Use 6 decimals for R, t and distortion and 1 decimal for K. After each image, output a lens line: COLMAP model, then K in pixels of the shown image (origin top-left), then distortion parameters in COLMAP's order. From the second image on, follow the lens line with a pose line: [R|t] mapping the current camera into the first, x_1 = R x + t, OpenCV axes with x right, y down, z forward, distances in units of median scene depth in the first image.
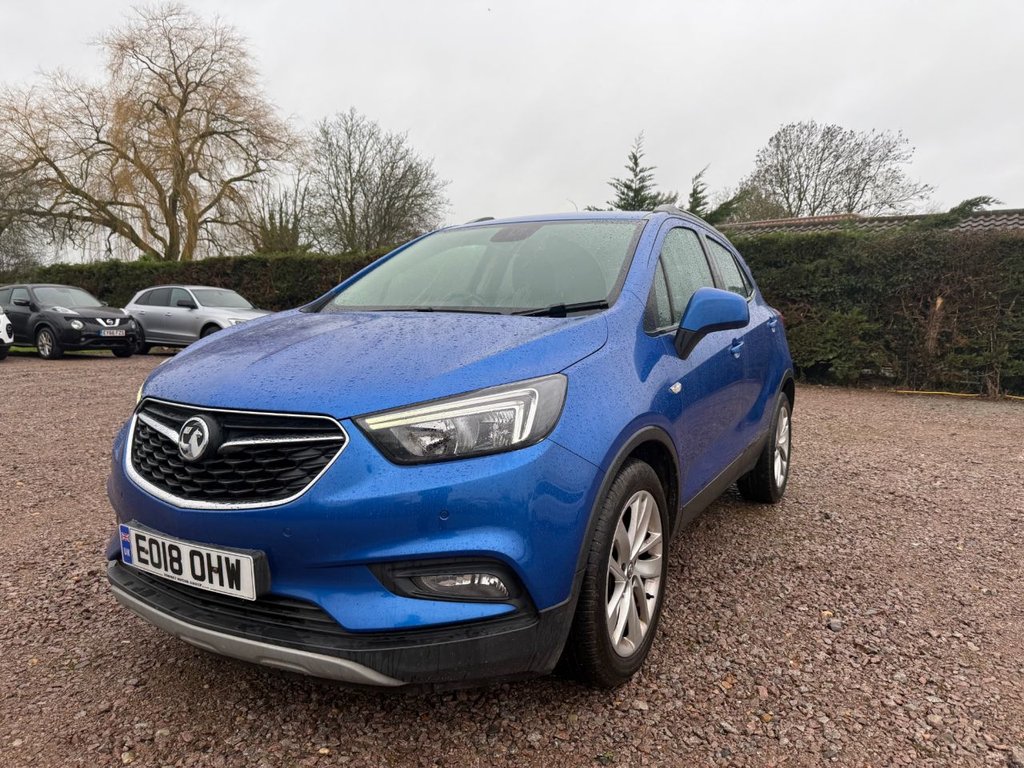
lens RADIAL K [[741.1, 0, 512.0], [0, 741.1, 384.0], [0, 0, 1]] dist [0.008675, -0.001296]
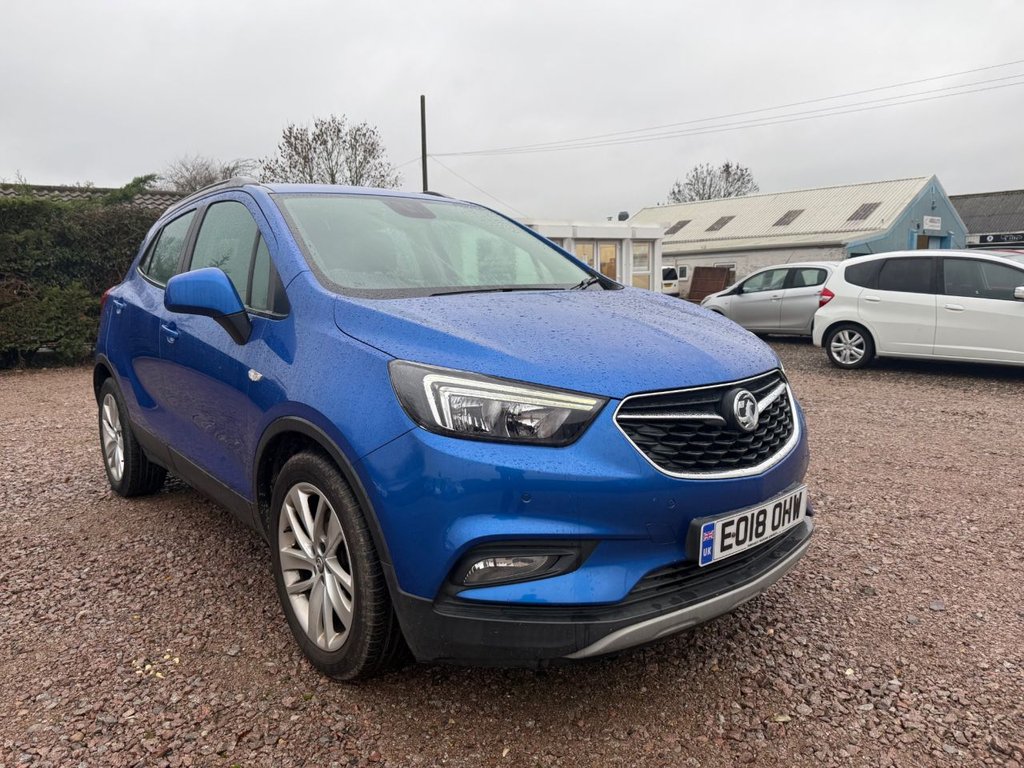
lens RADIAL K [[751.5, 0, 509.1], [0, 751.5, 354.0], [0, 0, 1]] dist [0.008234, -0.000013]
pose [[0.337994, -0.117352, 0.933803, -0.260391], [0.120850, 0.989394, 0.080596, -0.022936], [-0.933357, 0.085609, 0.348591, 0.156380]]
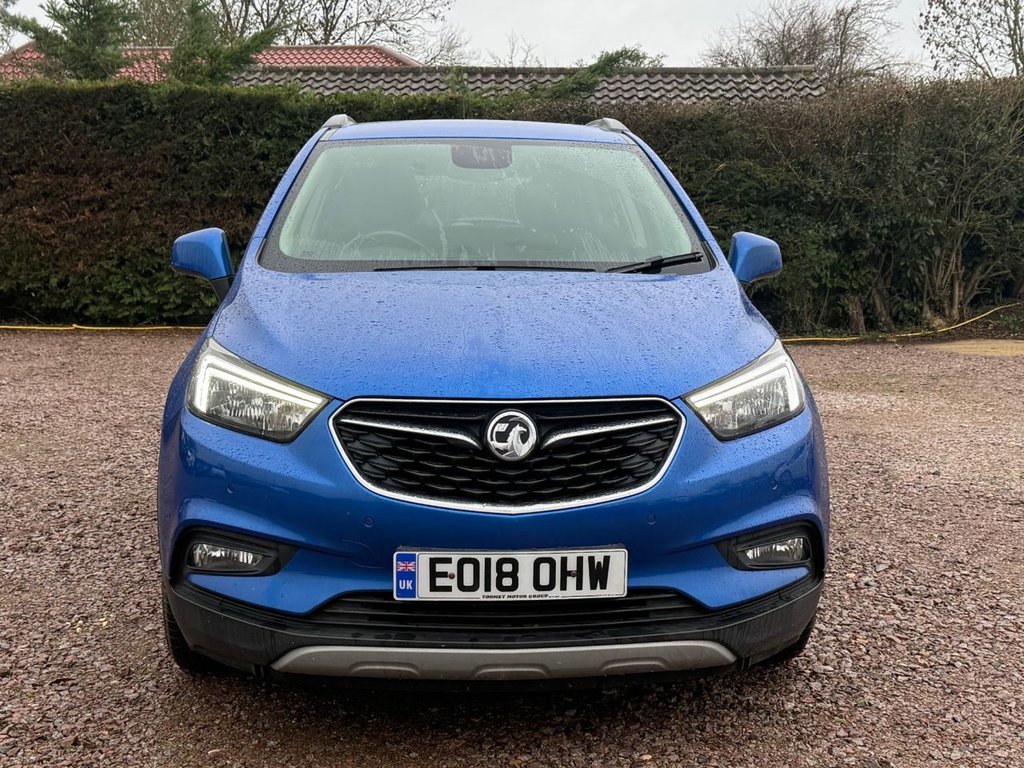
lens RADIAL K [[1502.6, 0, 512.0], [0, 1502.6, 384.0], [0, 0, 1]] dist [0.021895, -0.012559]
pose [[0.831076, -0.070631, 0.551655, -0.235512], [0.058937, 0.997503, 0.038924, -0.009593], [-0.553027, 0.000164, 0.833164, -0.080968]]
